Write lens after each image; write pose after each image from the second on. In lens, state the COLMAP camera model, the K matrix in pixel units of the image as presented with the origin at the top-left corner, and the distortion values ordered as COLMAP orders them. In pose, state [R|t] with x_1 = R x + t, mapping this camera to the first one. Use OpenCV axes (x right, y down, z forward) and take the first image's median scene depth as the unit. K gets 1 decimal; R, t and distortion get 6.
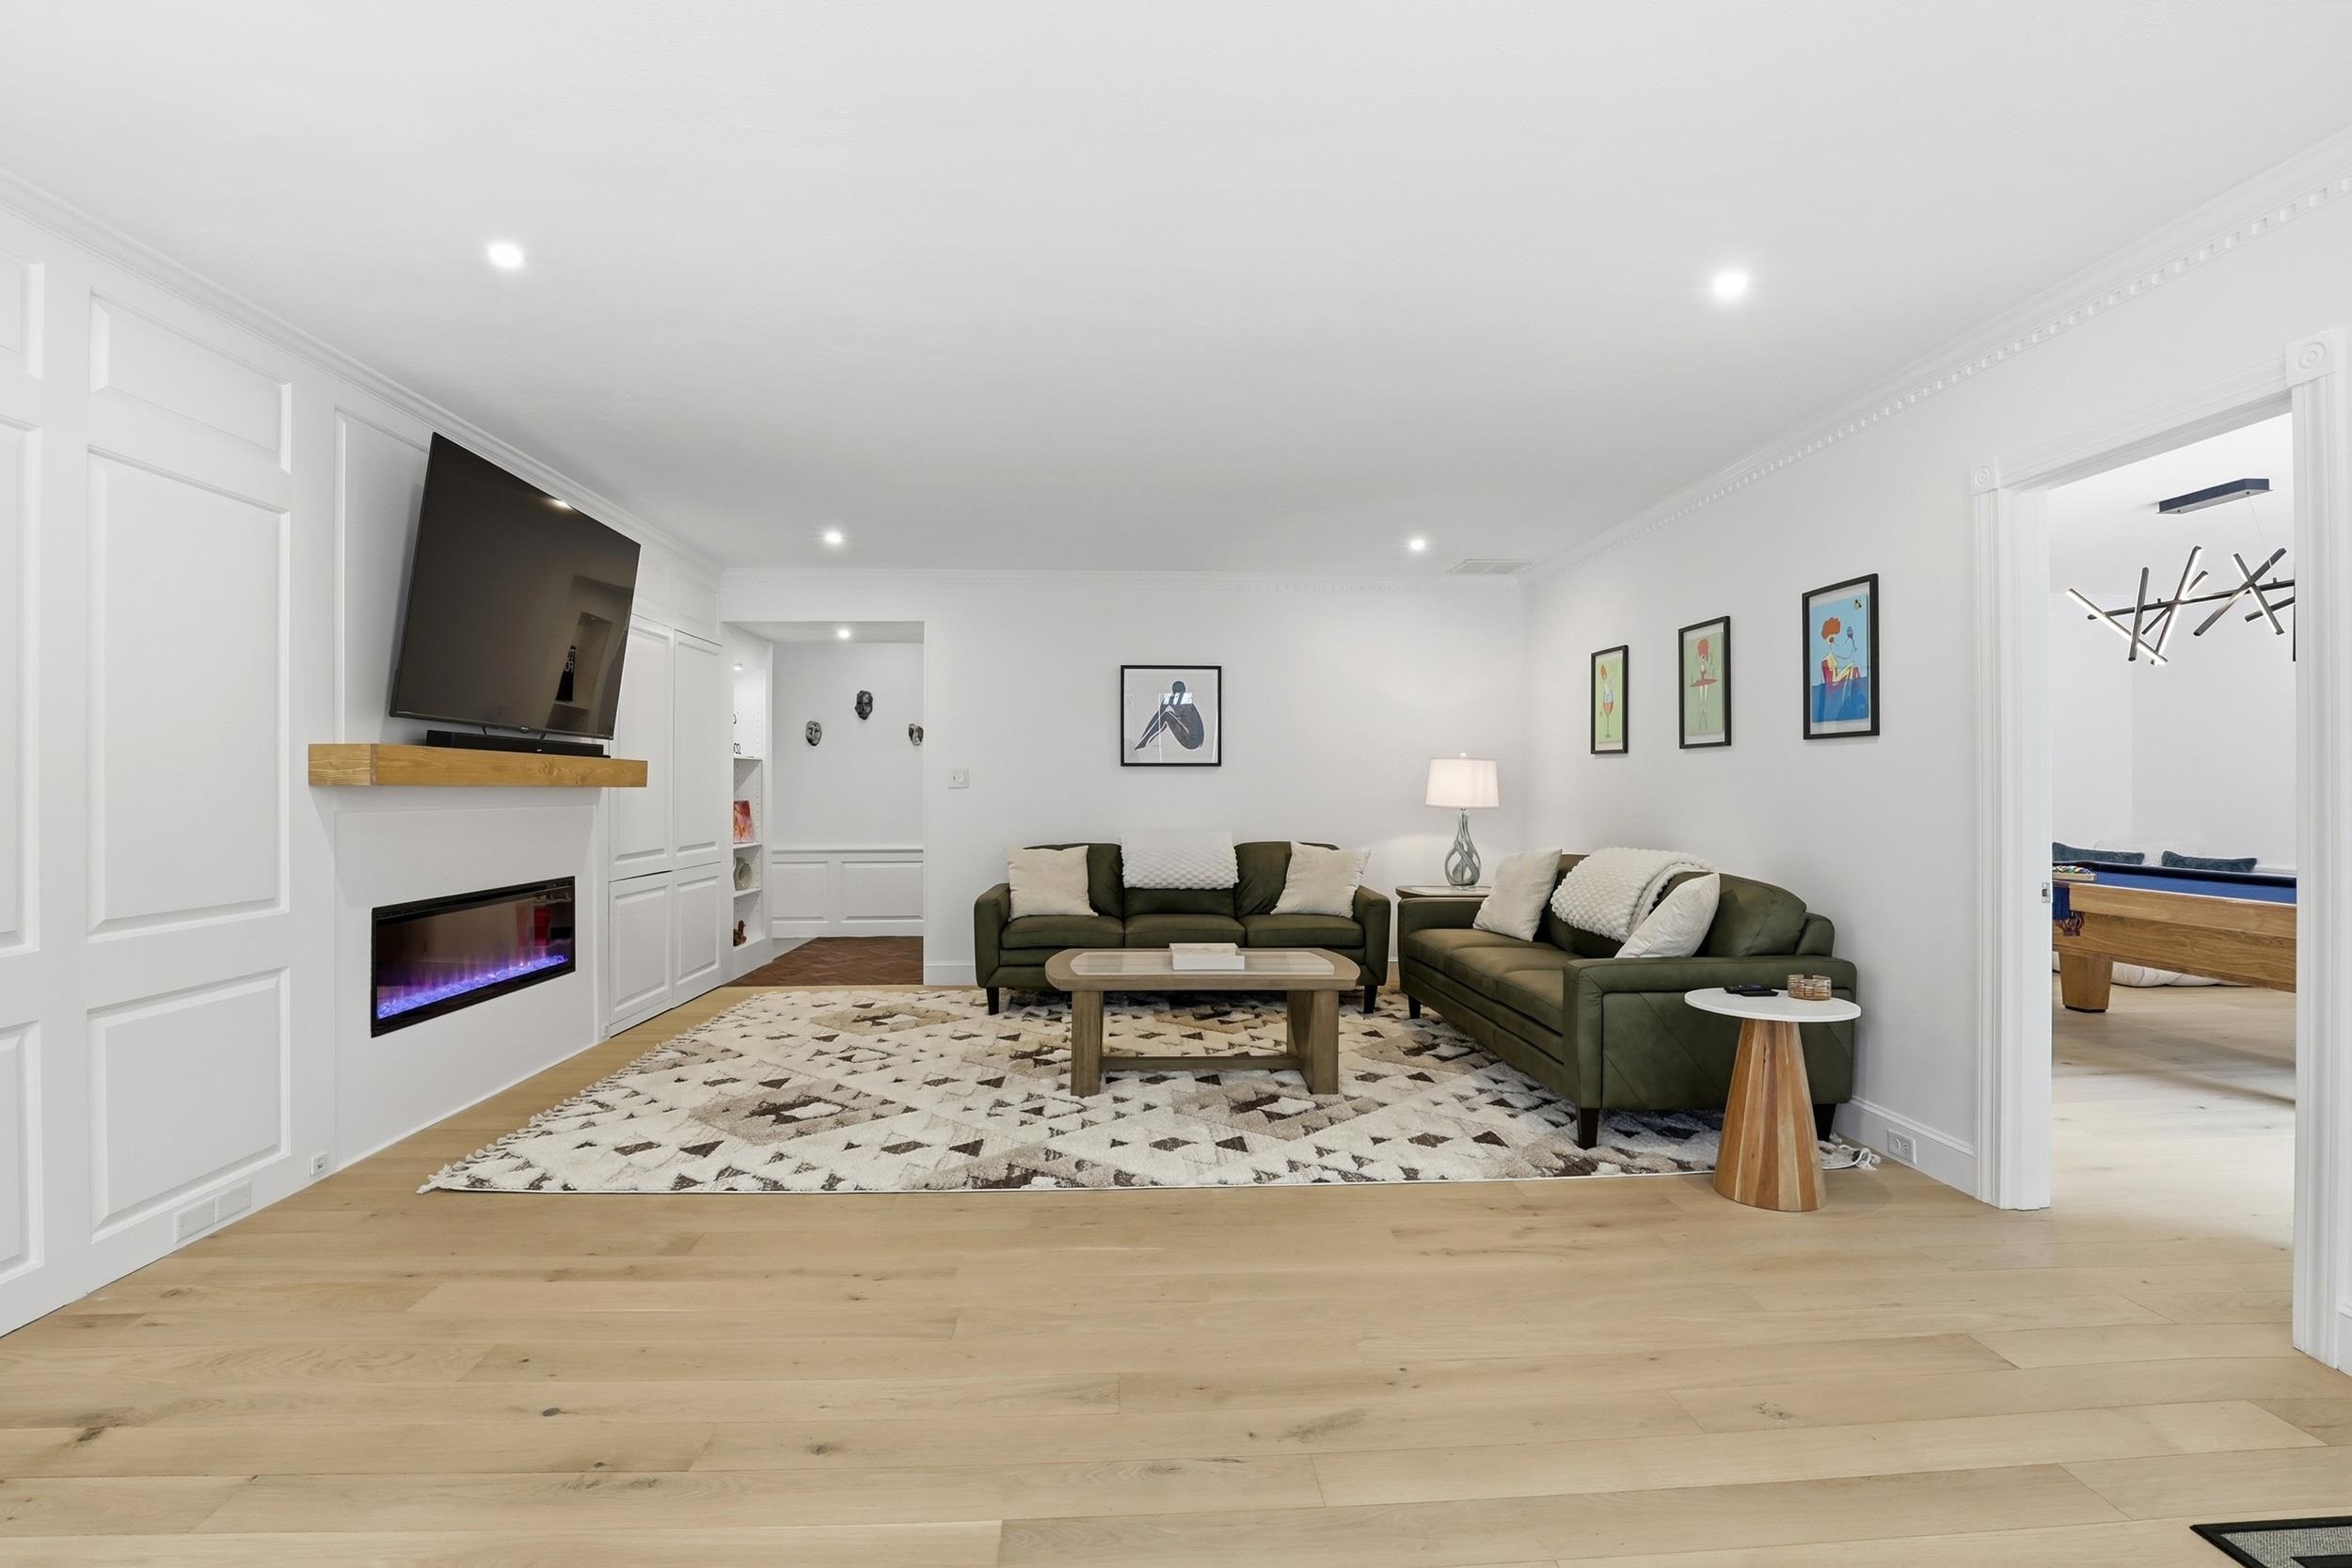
lens RADIAL K [[1092.0, 0, 1174.5], [0, 1092.0, 787.2], [0, 0, 1]] dist [-0.033434, 0.004548]
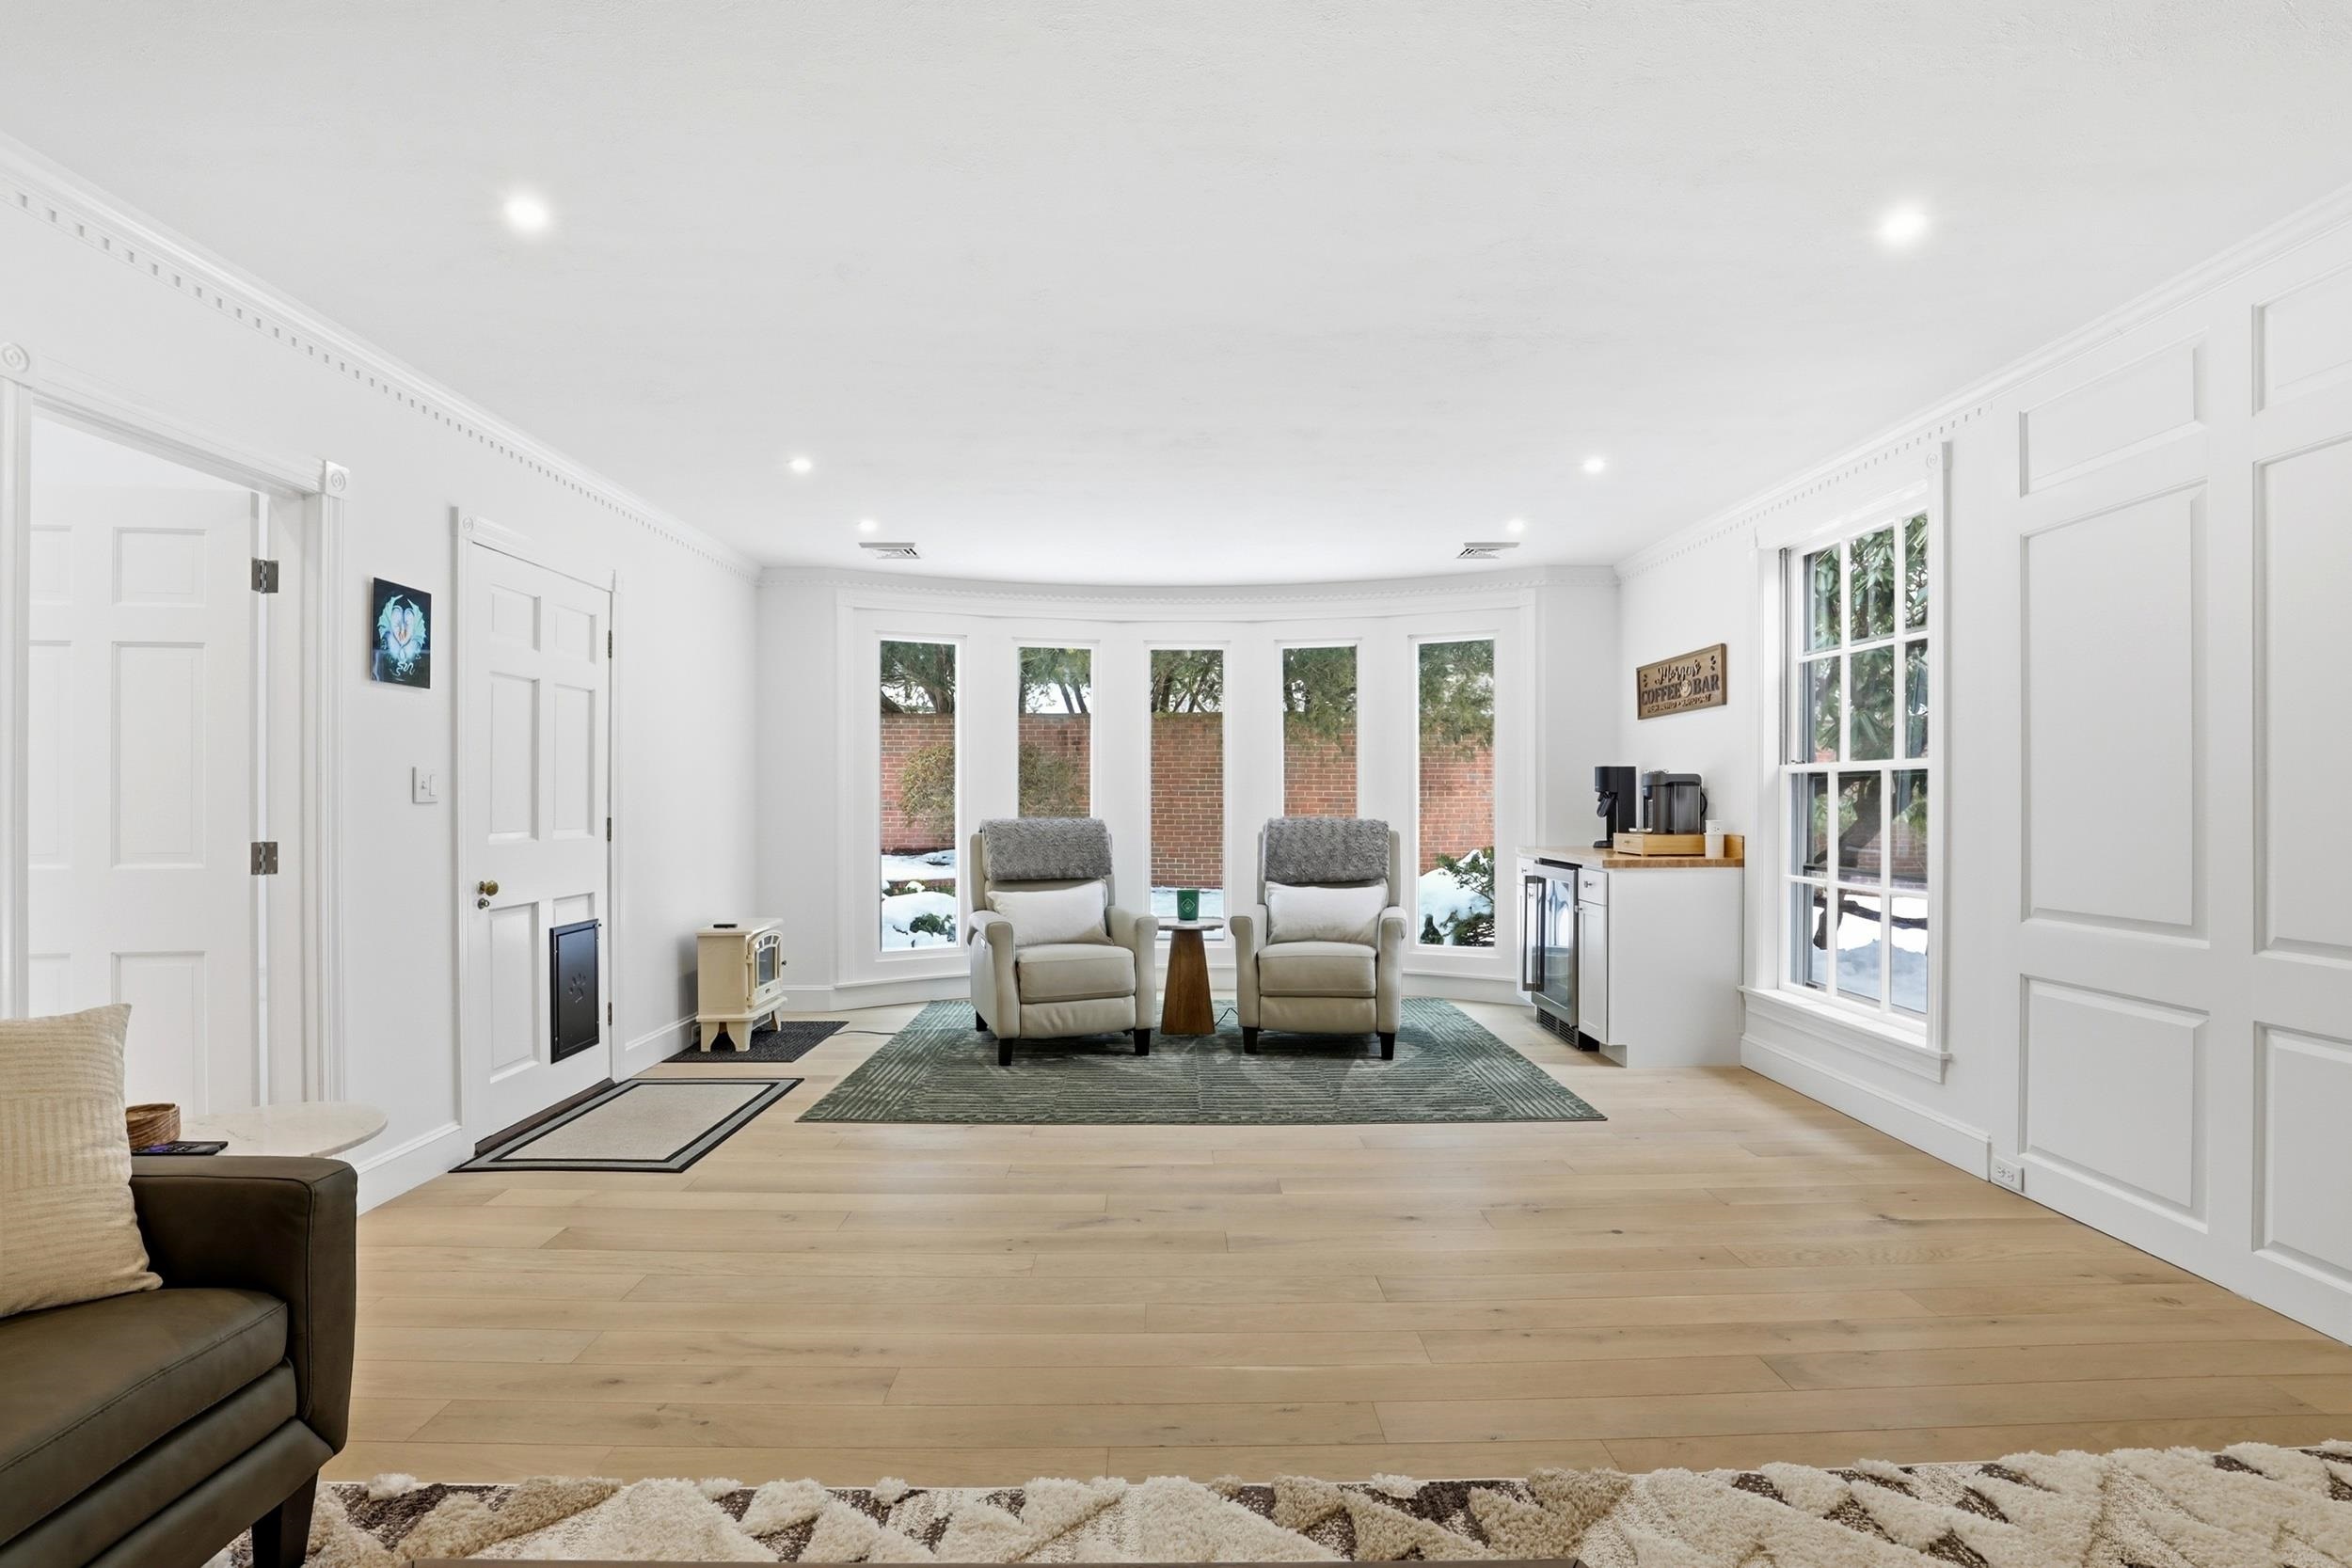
lens RADIAL K [[1092.0, 0, 1176.2], [0, 1092.0, 792.9], [0, 0, 1]] dist [-0.033434, 0.004548]
pose [[-0.999310, 0.000943, 0.037120, -0.034338], [0.000755, 0.999987, -0.005082, -0.003666], [-0.037124, -0.005051, -0.999298, 2.138666]]
